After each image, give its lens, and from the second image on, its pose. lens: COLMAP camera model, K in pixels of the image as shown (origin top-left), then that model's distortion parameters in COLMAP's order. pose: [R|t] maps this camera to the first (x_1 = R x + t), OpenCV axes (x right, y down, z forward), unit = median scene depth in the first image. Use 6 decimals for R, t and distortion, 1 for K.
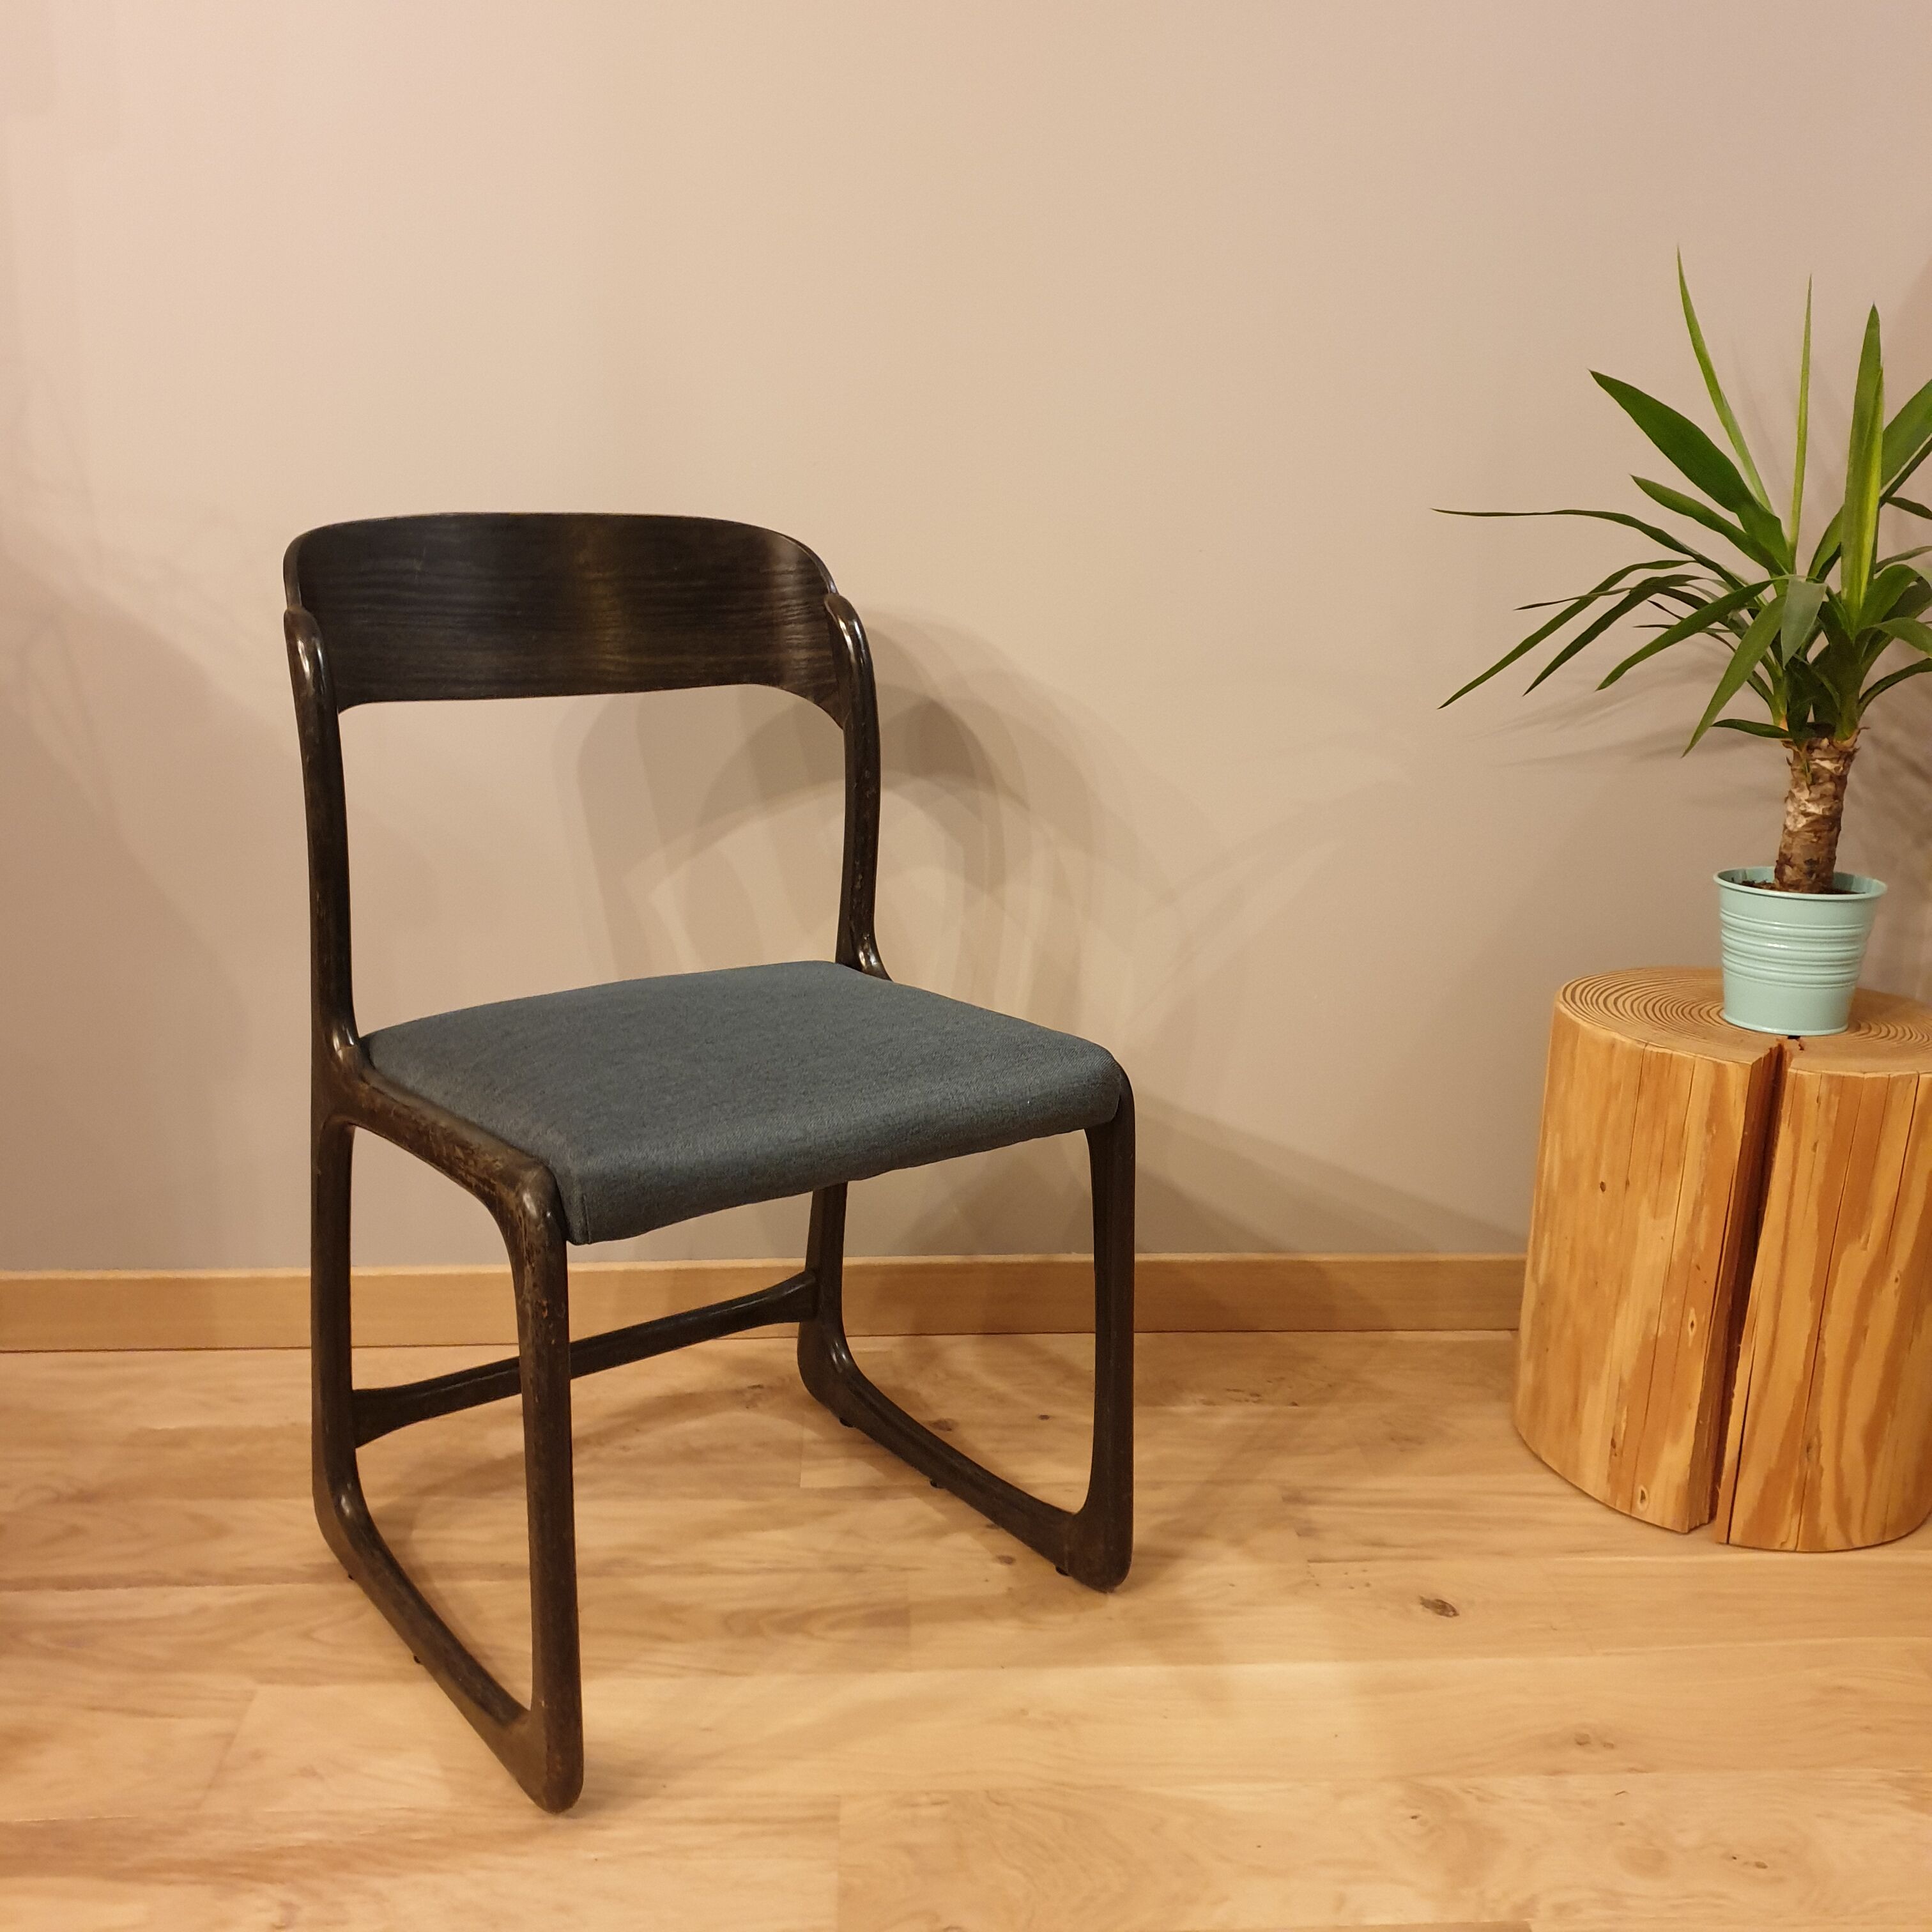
lens RADIAL K [[2061.7, 0, 1094.0], [0, 2061.7, 1007.1], [0, 0, 1]] dist [0.109239, -0.270575]
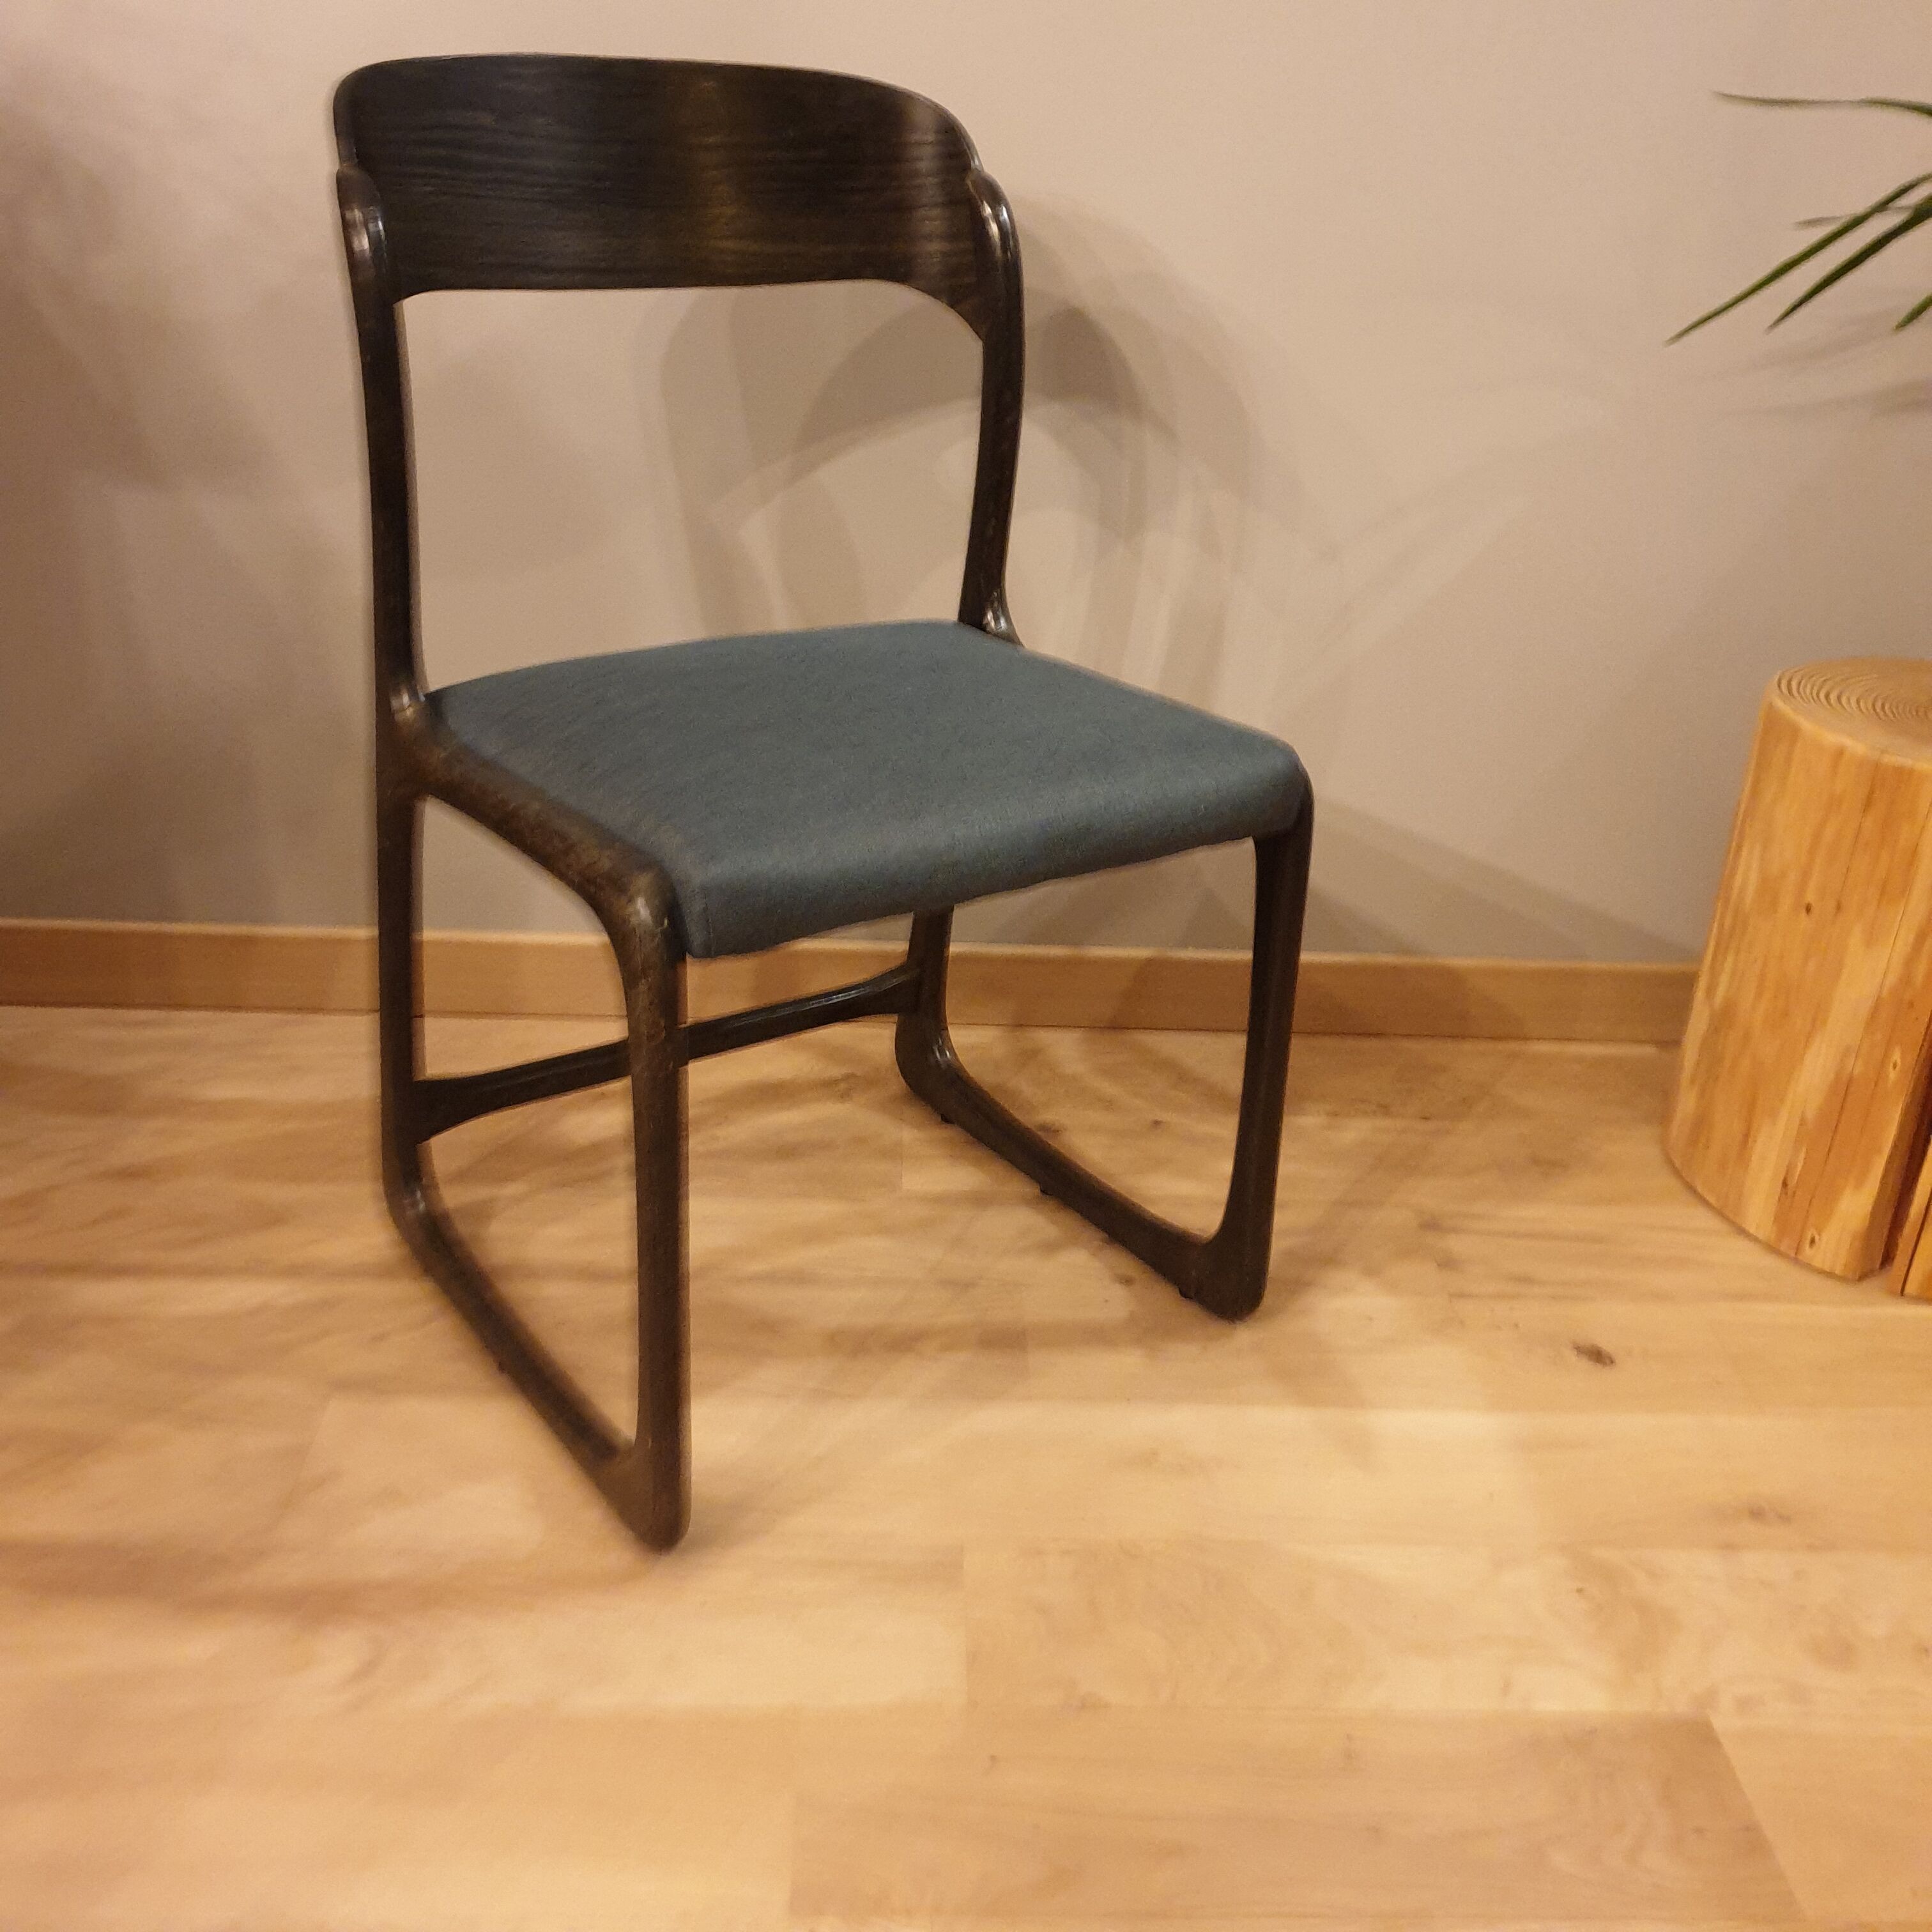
lens RADIAL K [[2061.7, 0, 1094.0], [0, 2061.7, 1007.1], [0, 0, 1]] dist [0.109239, -0.270575]
pose [[0.999142, 0.041216, -0.003970, -0.059397], [-0.039841, 0.983047, 0.178974, -0.020901], [0.011279, -0.178662, 0.983846, 0.112984]]
